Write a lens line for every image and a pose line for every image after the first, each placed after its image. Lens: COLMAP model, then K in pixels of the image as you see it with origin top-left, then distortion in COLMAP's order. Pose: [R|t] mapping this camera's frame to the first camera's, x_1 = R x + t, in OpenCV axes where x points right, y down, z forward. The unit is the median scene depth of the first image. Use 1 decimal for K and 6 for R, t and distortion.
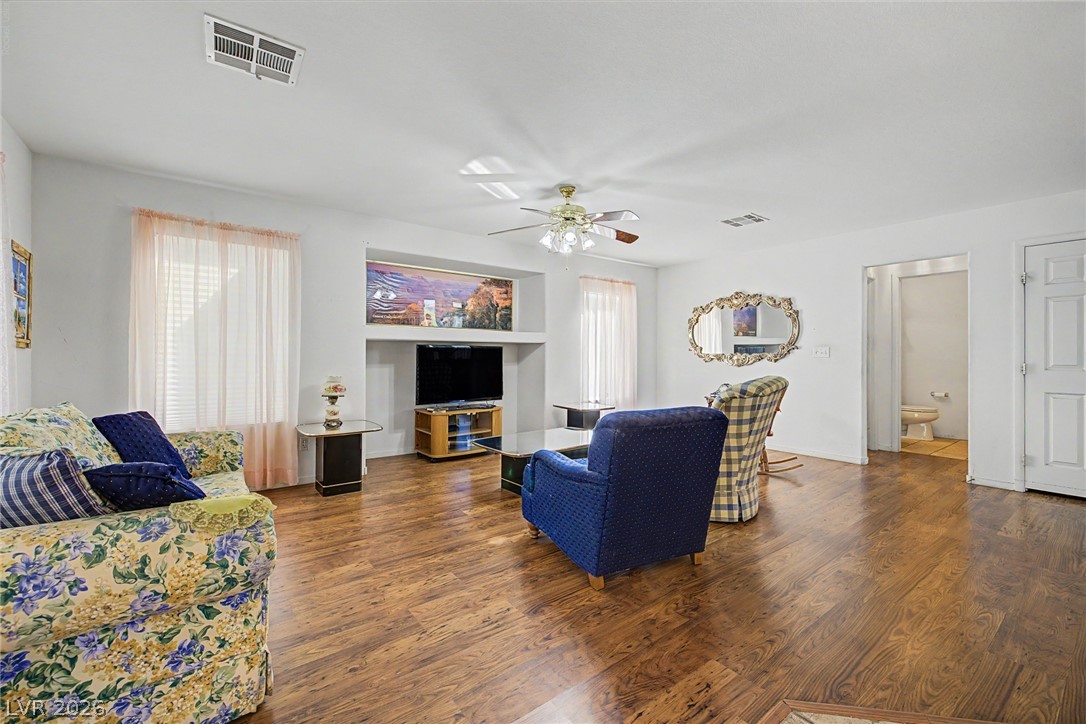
lens RADIAL K [[454.5, 0, 536.2], [0, 454.5, 355.2], [0, 0, 1]] dist [0.002523, -0.000194]
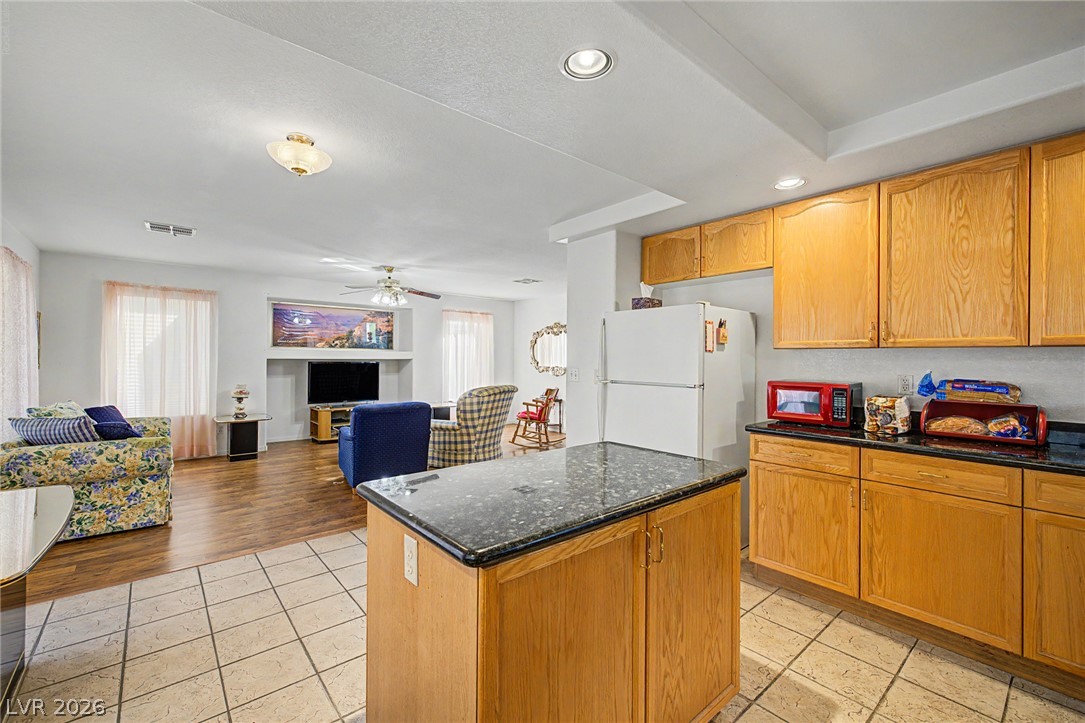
lens RADIAL K [[451.9, 0, 538.3], [0, 451.9, 358.7], [0, 0, 1]] dist [-0.000698, -0.000162]
pose [[0.998159, 0.002217, 0.060616, 0.566361], [-0.002259, 0.999997, 0.000632, -0.053596], [-0.060614, -0.000768, 0.998161, -0.703438]]
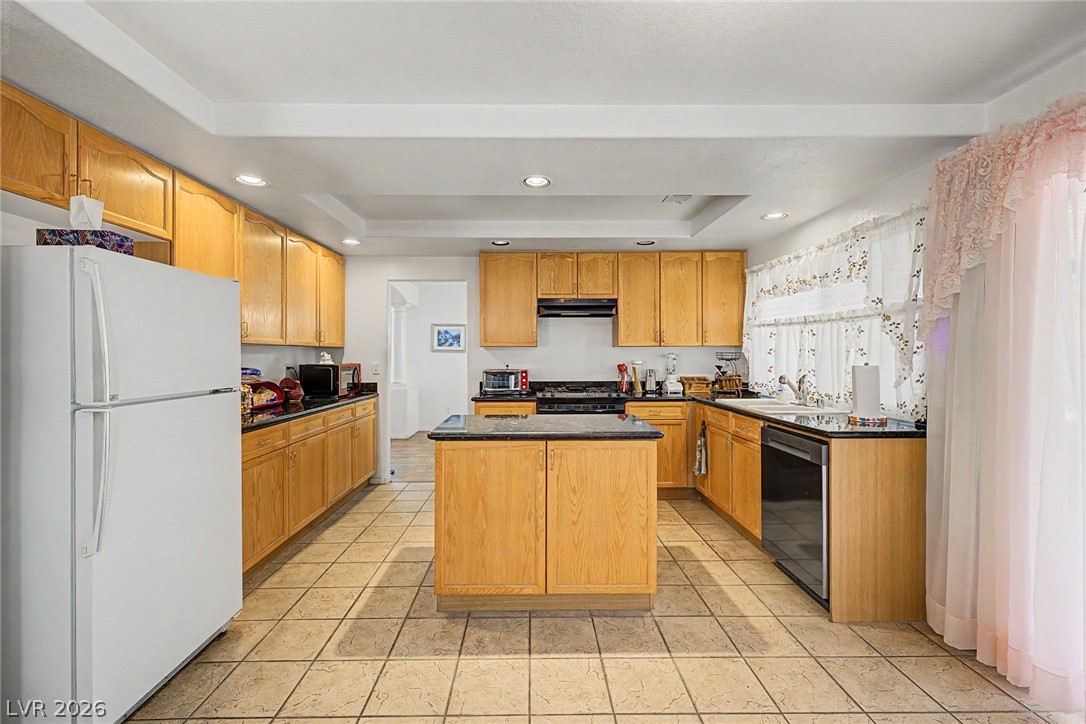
lens RADIAL K [[454.5, 0, 536.2], [0, 454.5, 355.2], [0, 0, 1]] dist [0.002523, -0.000194]
pose [[-0.808925, -0.004582, 0.587894, 0.157892], [-0.002533, 0.999988, 0.004309, -0.054930], [-0.587907, 0.001996, -0.808926, 0.439765]]
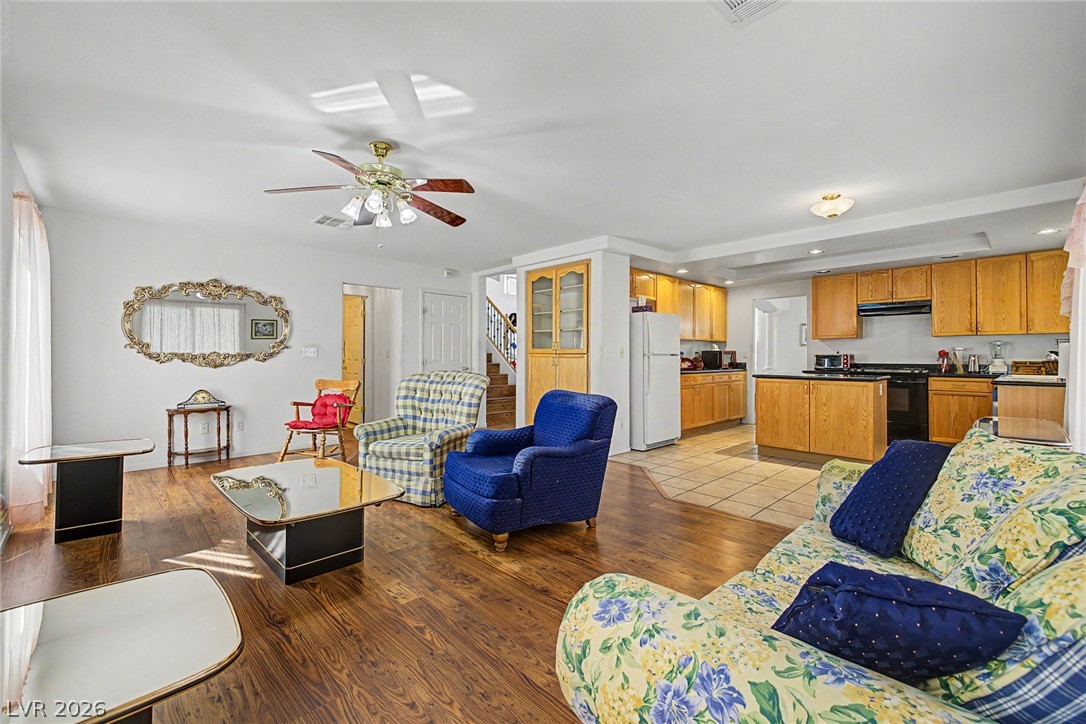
lens RADIAL K [[454.5, 0, 536.2], [0, 454.5, 355.2], [0, 0, 1]] dist [0.002523, -0.000194]
pose [[-0.107618, -0.003930, 0.994185, -0.848389], [-0.002273, 0.999991, 0.003707, -0.004949], [-0.994190, -0.001861, -0.107626, 0.926083]]
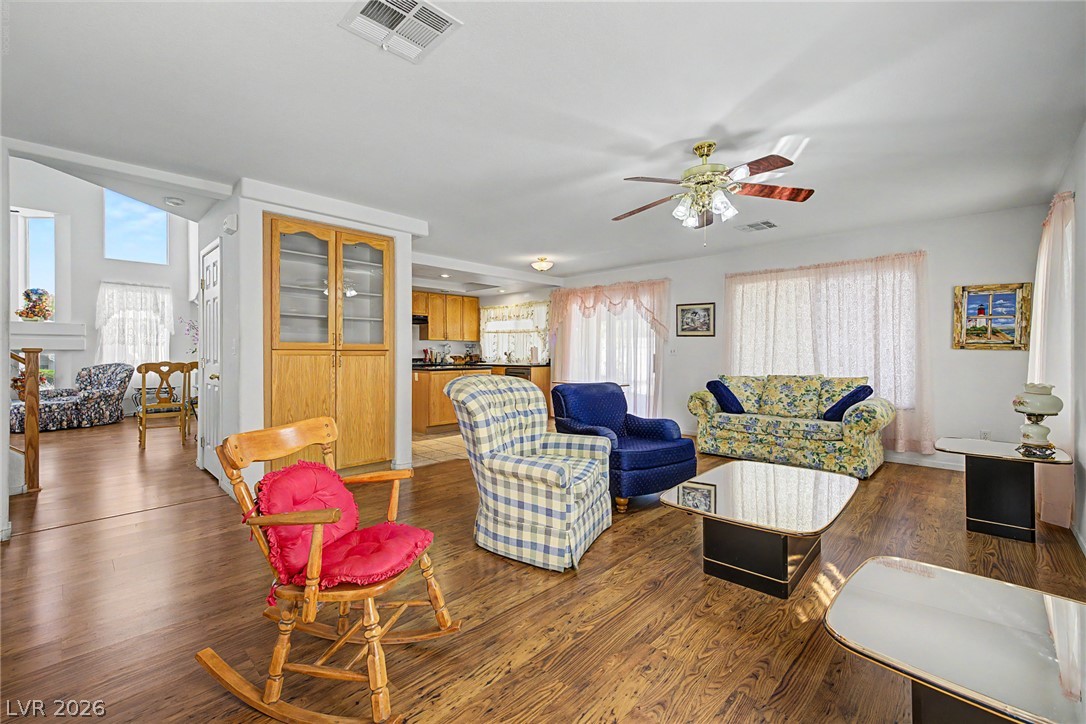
lens RADIAL K [[458.9, 0, 531.9], [0, 458.9, 358.1], [0, 0, 1]] dist [0.013189, 0.000003]
pose [[-0.988737, -0.003429, -0.149625, 0.554739], [-0.004932, 0.999941, 0.009676, 0.001148], [0.149583, 0.010304, -0.988695, 1.995152]]
